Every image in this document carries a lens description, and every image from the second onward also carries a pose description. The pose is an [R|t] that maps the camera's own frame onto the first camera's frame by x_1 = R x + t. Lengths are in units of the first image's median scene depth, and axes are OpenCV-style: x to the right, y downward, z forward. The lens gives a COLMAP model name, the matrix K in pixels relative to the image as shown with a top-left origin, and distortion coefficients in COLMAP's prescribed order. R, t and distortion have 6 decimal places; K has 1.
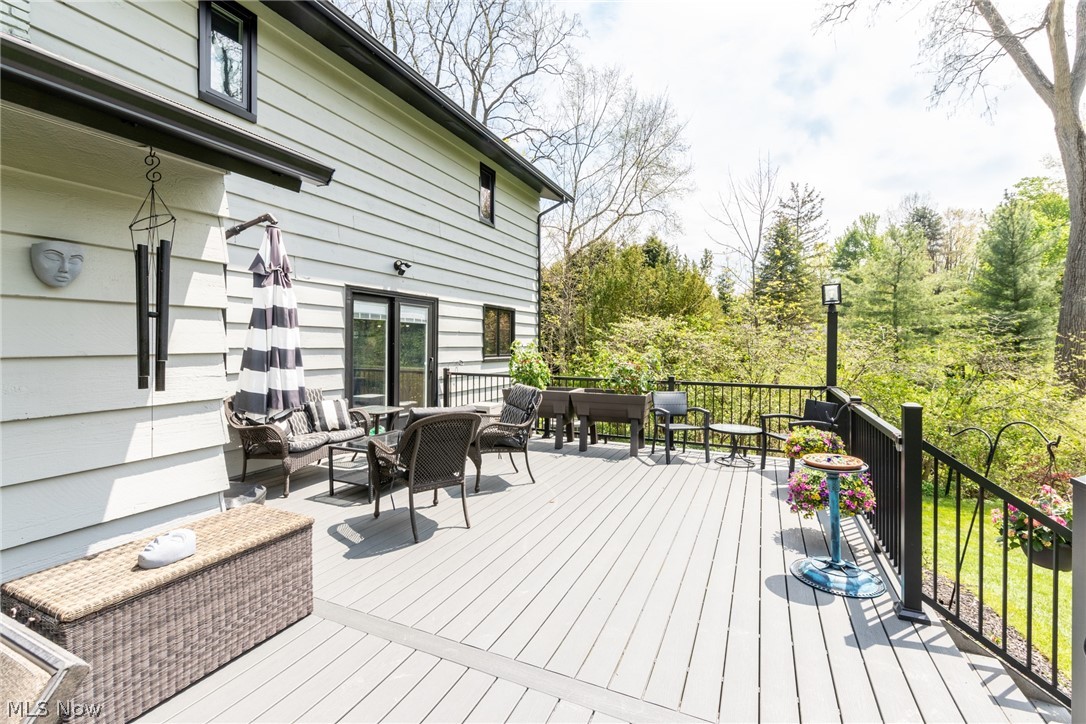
lens RADIAL K [[489.0, 0, 521.5], [0, 489.0, 347.7], [0, 0, 1]] dist [-0.003143, -0.002952]
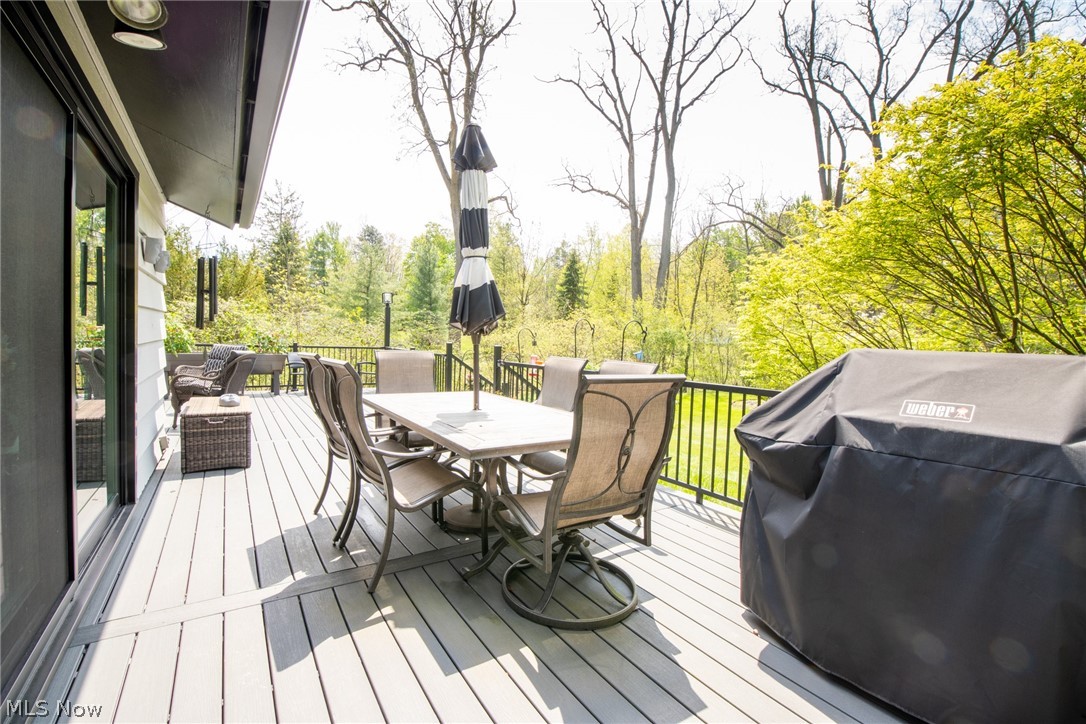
lens RADIAL K [[489.0, 0, 538.6], [0, 489.0, 364.3], [0, 0, 1]] dist [-0.003143, -0.002952]
pose [[0.507425, -0.033063, 0.861061, -0.244465], [-0.019148, 0.998584, 0.049627, 0.014837], [-0.861483, -0.041669, 0.506074, -0.163217]]
